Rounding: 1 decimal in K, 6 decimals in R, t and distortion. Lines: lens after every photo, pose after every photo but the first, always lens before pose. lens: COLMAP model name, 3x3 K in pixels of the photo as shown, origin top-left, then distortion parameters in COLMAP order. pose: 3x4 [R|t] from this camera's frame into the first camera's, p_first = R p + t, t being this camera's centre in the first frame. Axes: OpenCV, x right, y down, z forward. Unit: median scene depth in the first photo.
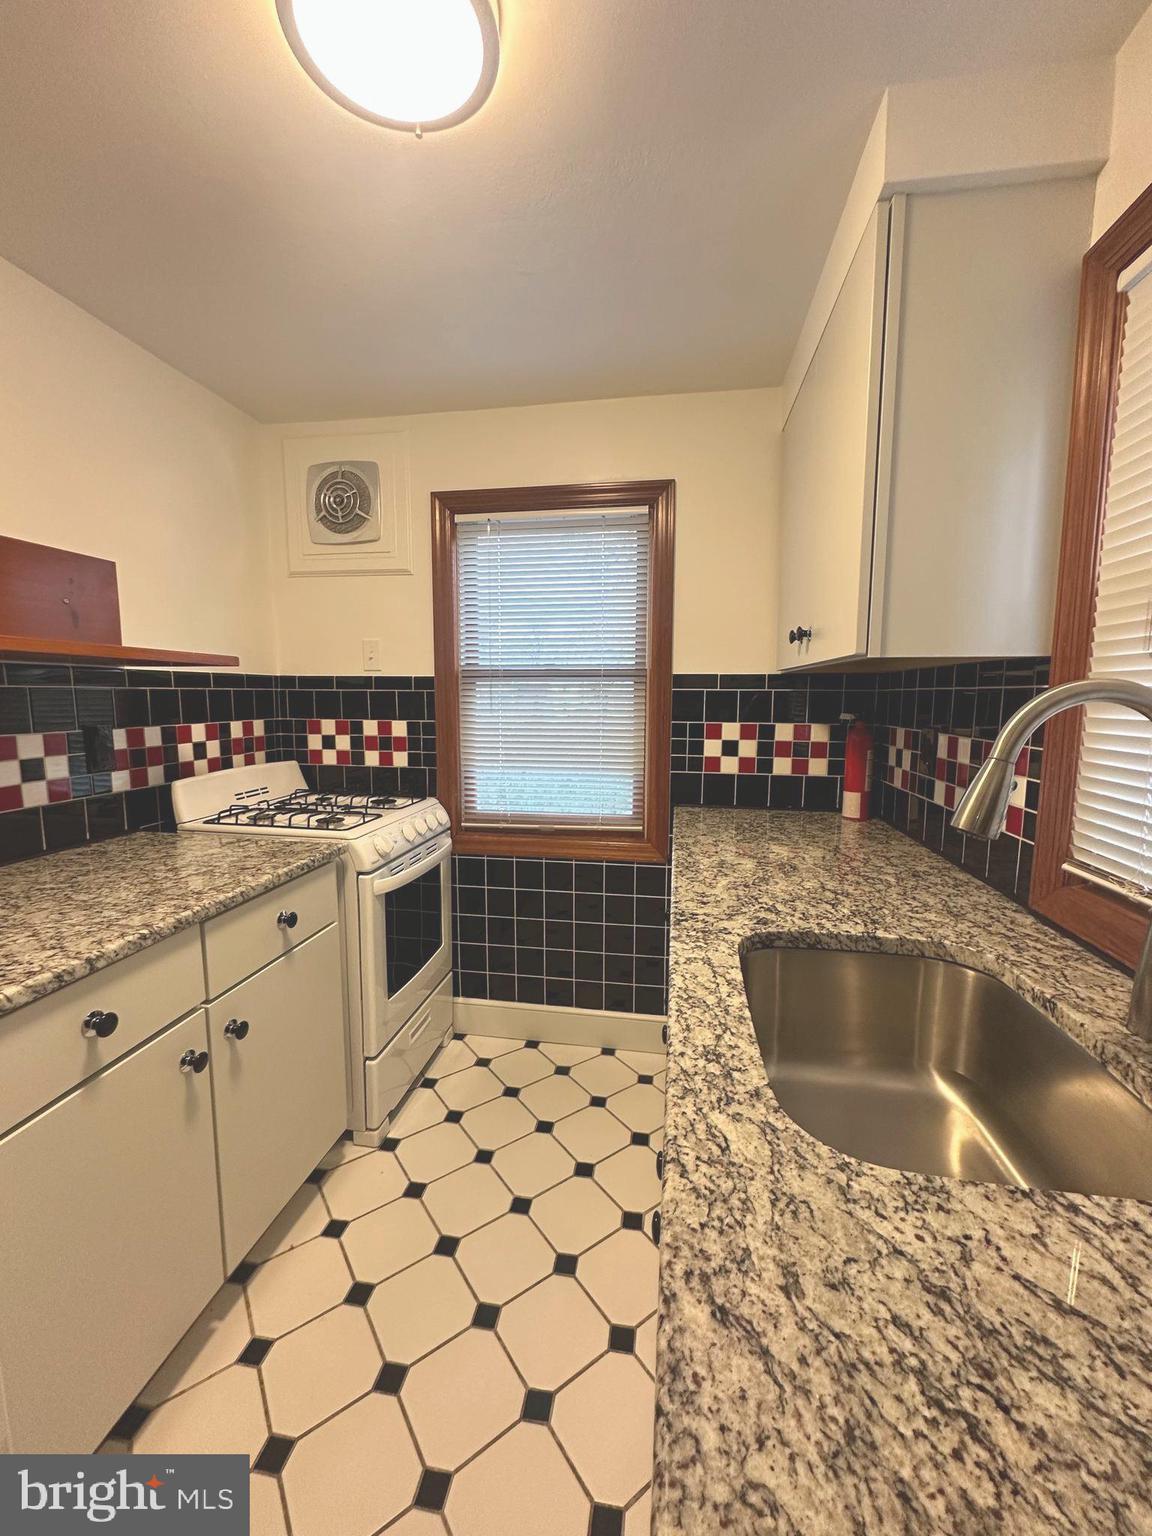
lens RADIAL K [[614.1, 0, 578.0], [0, 614.1, 764.8], [0, 0, 1]] dist [-0.004931, 0.000493]
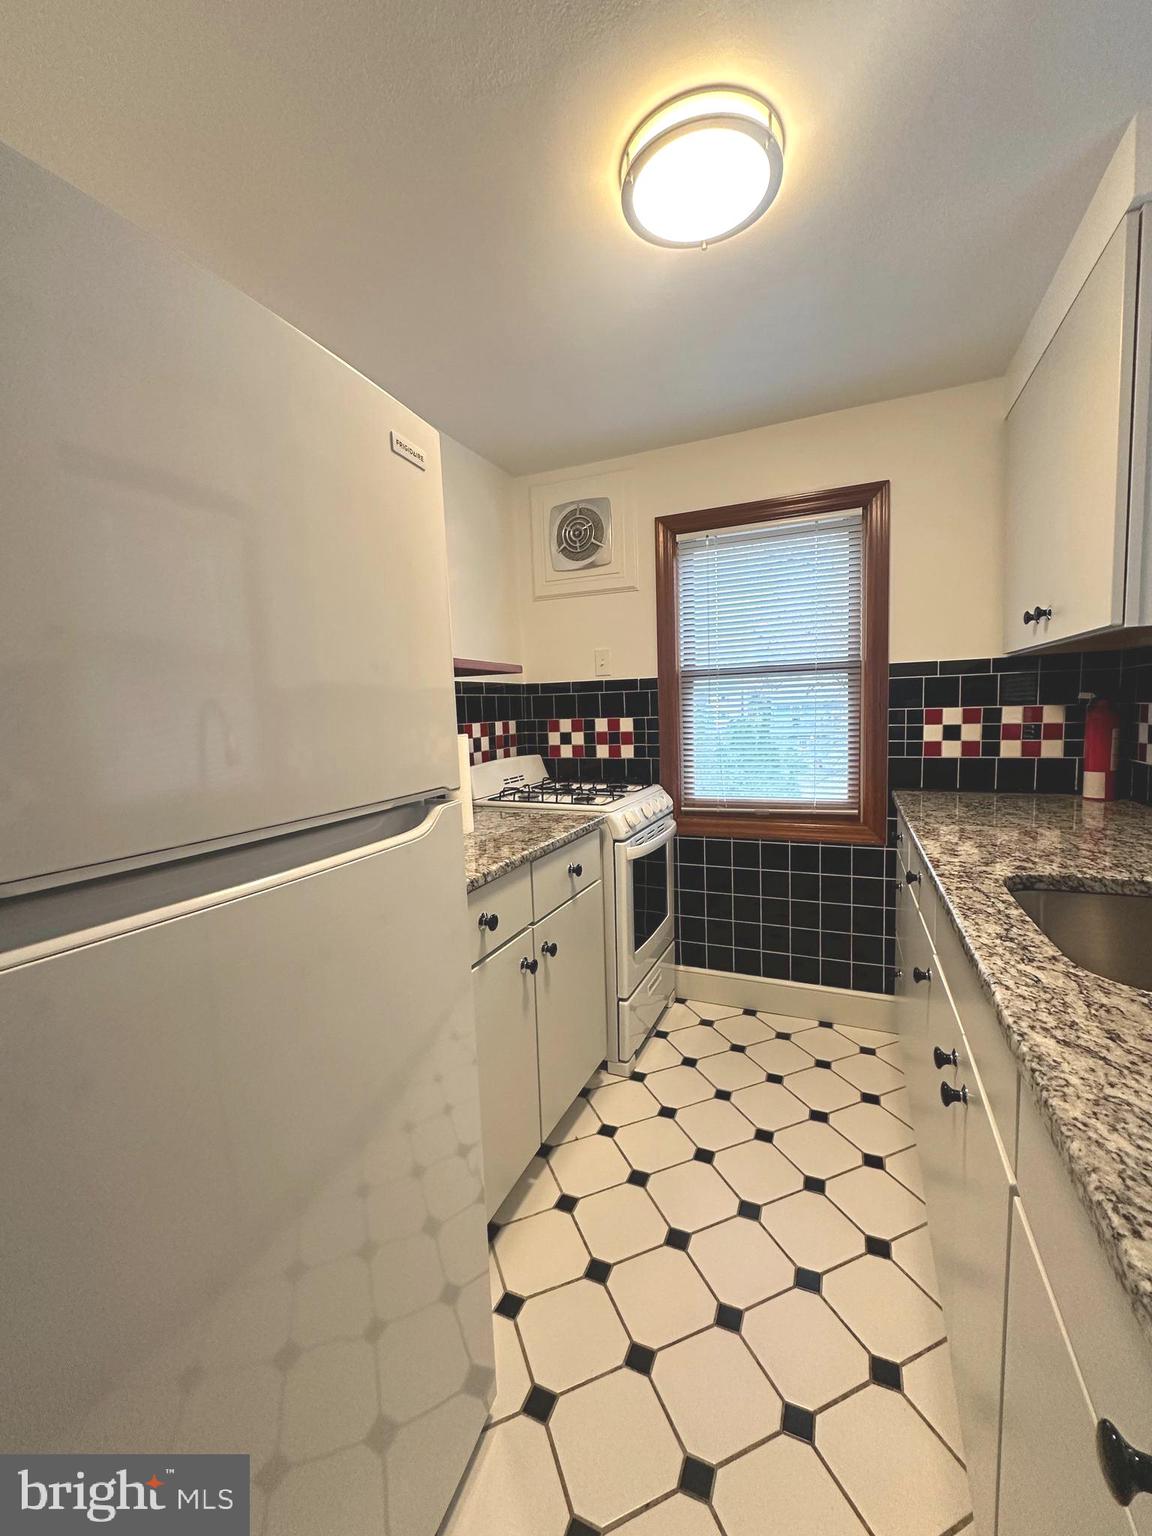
lens RADIAL K [[614.1, 0, 578.0], [0, 614.1, 764.8], [0, 0, 1]] dist [-0.004931, 0.000493]
pose [[0.968039, -0.013774, -0.250420, -0.113020], [0.008764, 0.999739, -0.021109, 0.048039], [0.250645, 0.018239, 0.967907, -0.162810]]
